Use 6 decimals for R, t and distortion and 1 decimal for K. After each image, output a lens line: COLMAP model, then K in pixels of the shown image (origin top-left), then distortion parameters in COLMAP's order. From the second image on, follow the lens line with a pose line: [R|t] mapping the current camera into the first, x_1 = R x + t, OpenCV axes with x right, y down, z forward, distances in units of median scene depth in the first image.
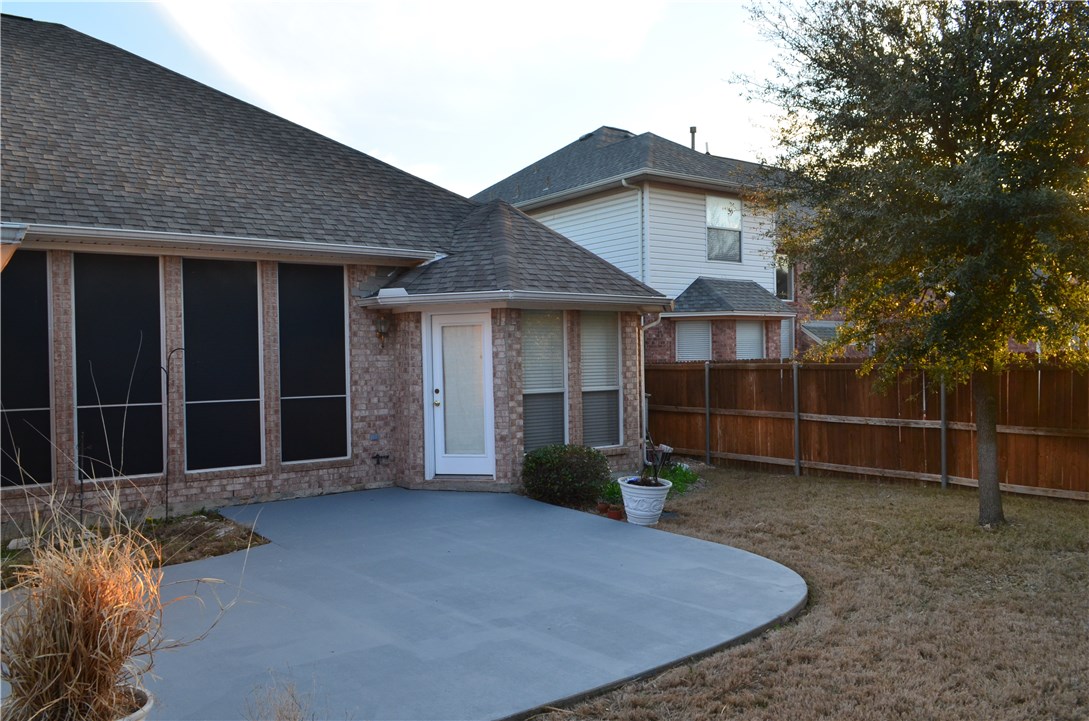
lens RADIAL K [[847.4, 0, 544.5], [0, 847.4, 360.5], [0, 0, 1]] dist [-0.011269, 0.001591]
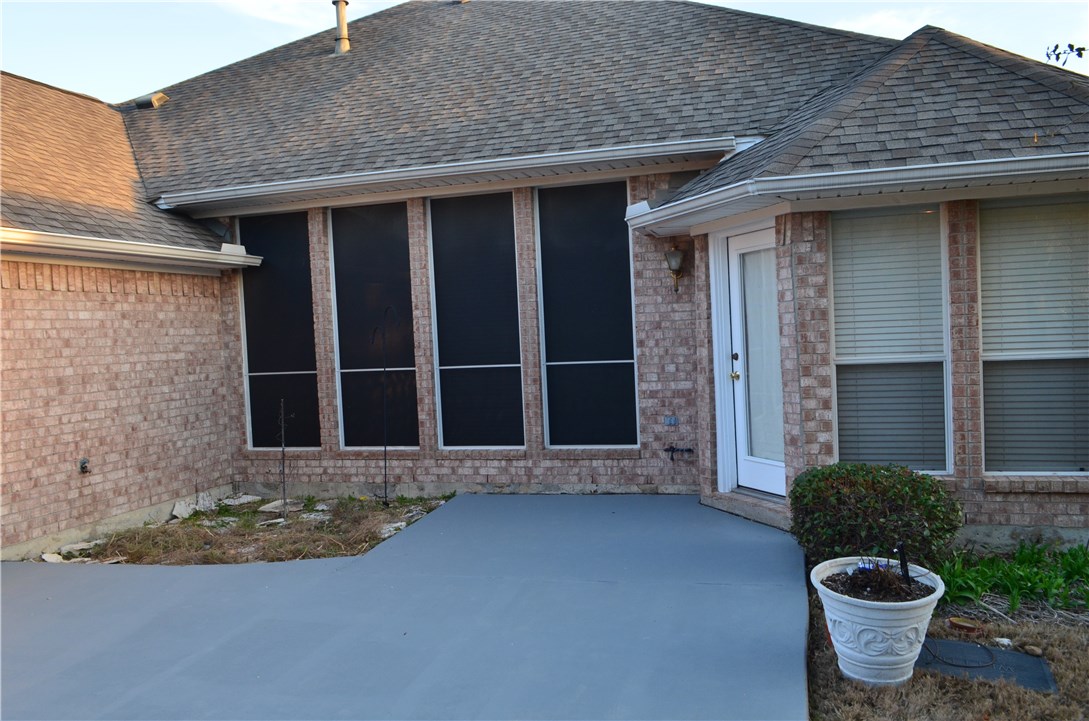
lens RADIAL K [[847.4, 0, 544.5], [0, 847.4, 360.5], [0, 0, 1]] dist [-0.011269, 0.001591]
pose [[0.619804, 0.017895, -0.784552, 0.291777], [0.029567, 0.998498, 0.046134, 0.005587], [0.784199, -0.051791, 0.618344, 0.505028]]
